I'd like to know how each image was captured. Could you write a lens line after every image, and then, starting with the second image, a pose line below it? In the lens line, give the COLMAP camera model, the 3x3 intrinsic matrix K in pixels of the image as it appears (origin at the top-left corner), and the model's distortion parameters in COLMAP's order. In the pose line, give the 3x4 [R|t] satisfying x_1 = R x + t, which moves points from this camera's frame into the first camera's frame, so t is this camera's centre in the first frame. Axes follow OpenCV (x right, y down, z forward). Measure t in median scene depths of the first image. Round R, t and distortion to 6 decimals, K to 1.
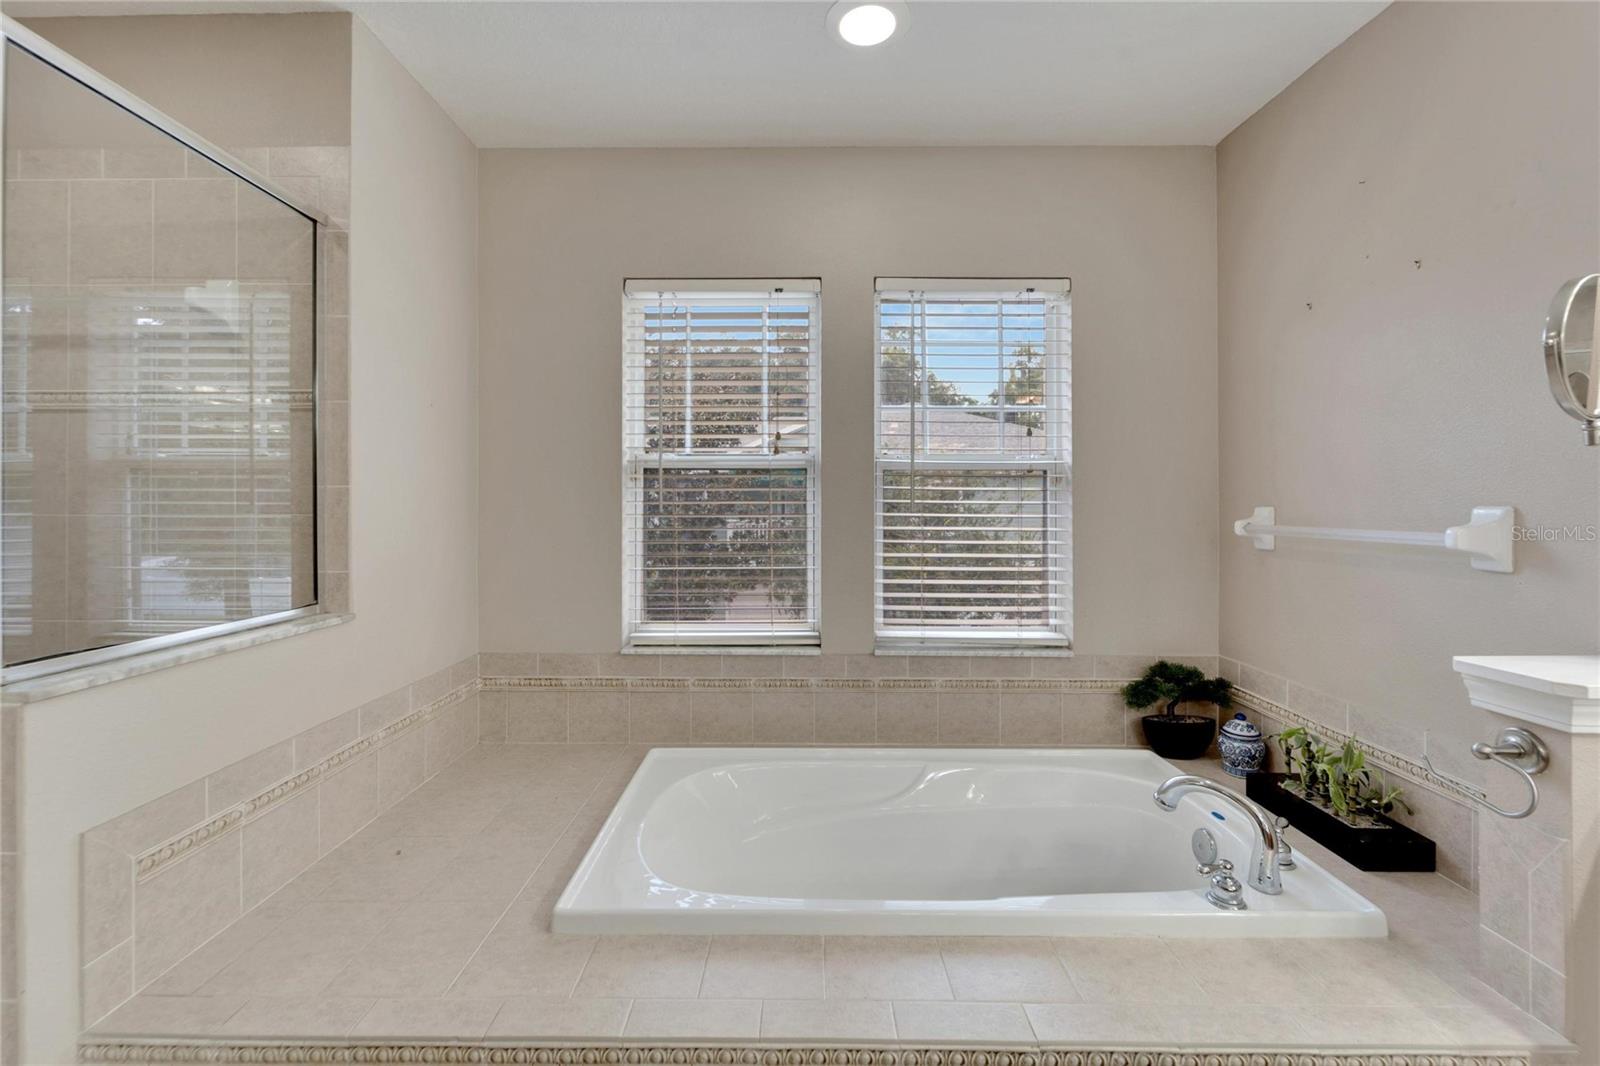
lens RADIAL K [[663.3, 0, 802.9], [0, 663.3, 501.7], [0, 0, 1]] dist [0.007563, -0.000287]
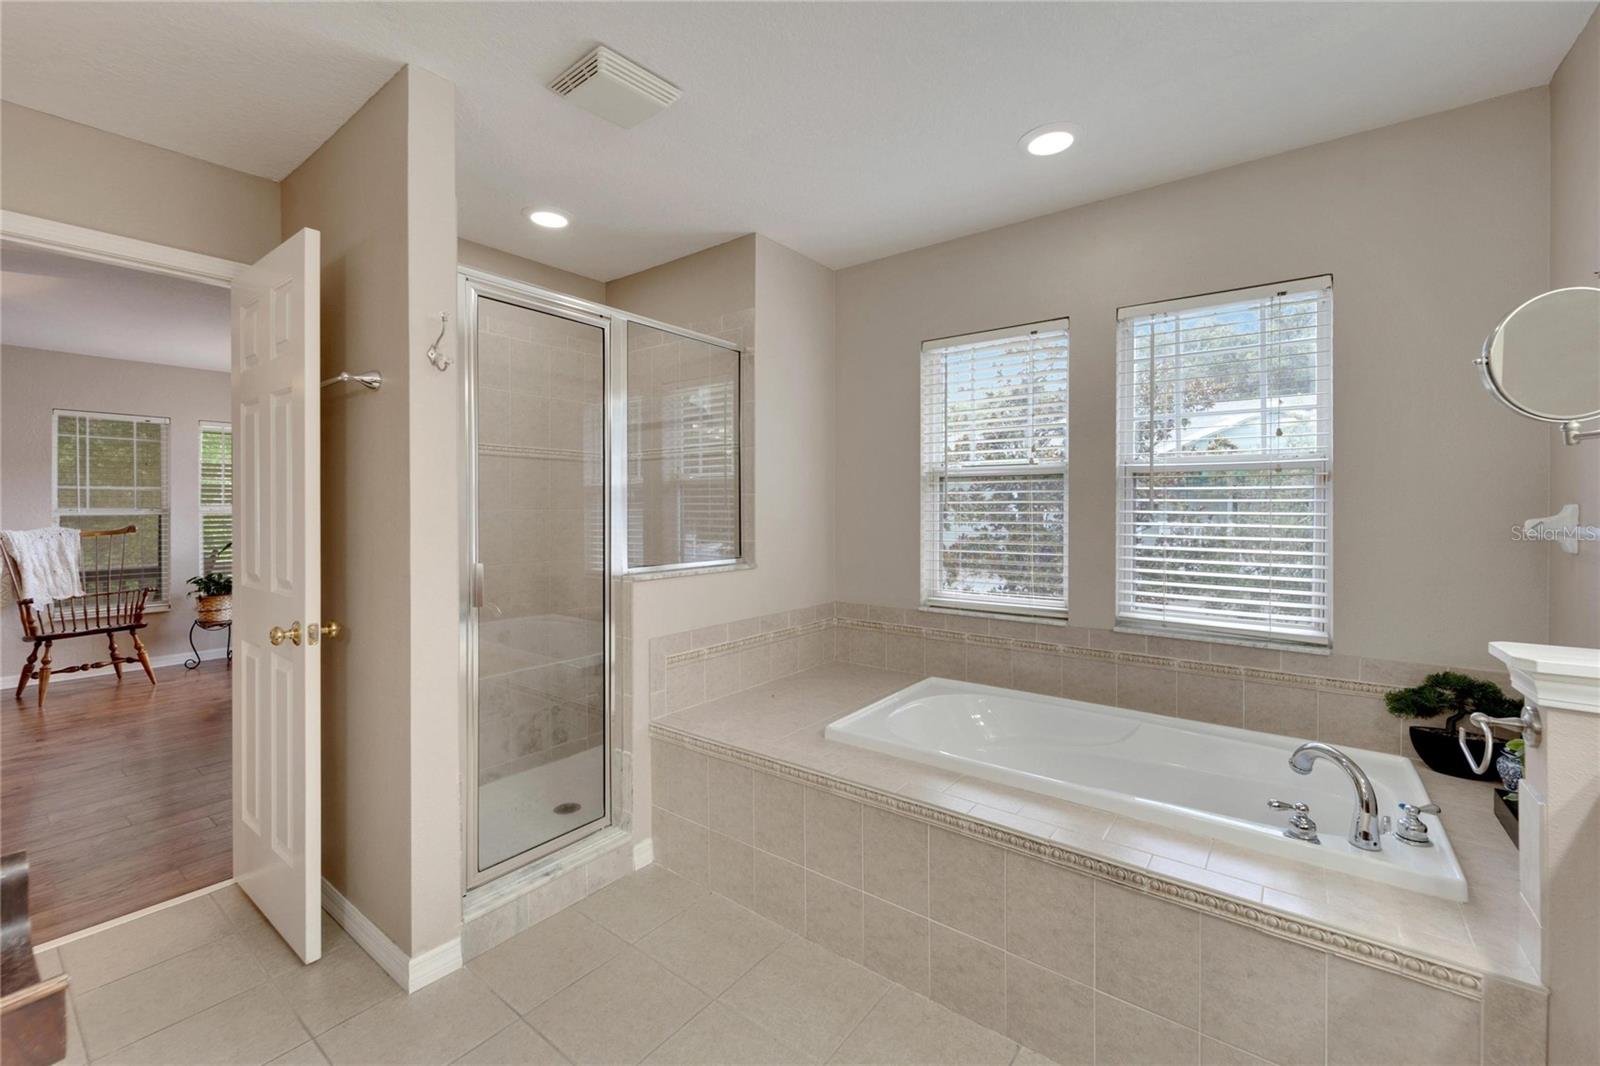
lens RADIAL K [[663.3, 0, 802.9], [0, 663.3, 501.7], [0, 0, 1]] dist [0.007563, -0.000287]
pose [[0.802477, -0.005387, -0.596659, 0.370464], [0.004027, 0.999985, -0.003613, 0.003441], [0.596670, 0.000497, 0.802487, -0.274779]]
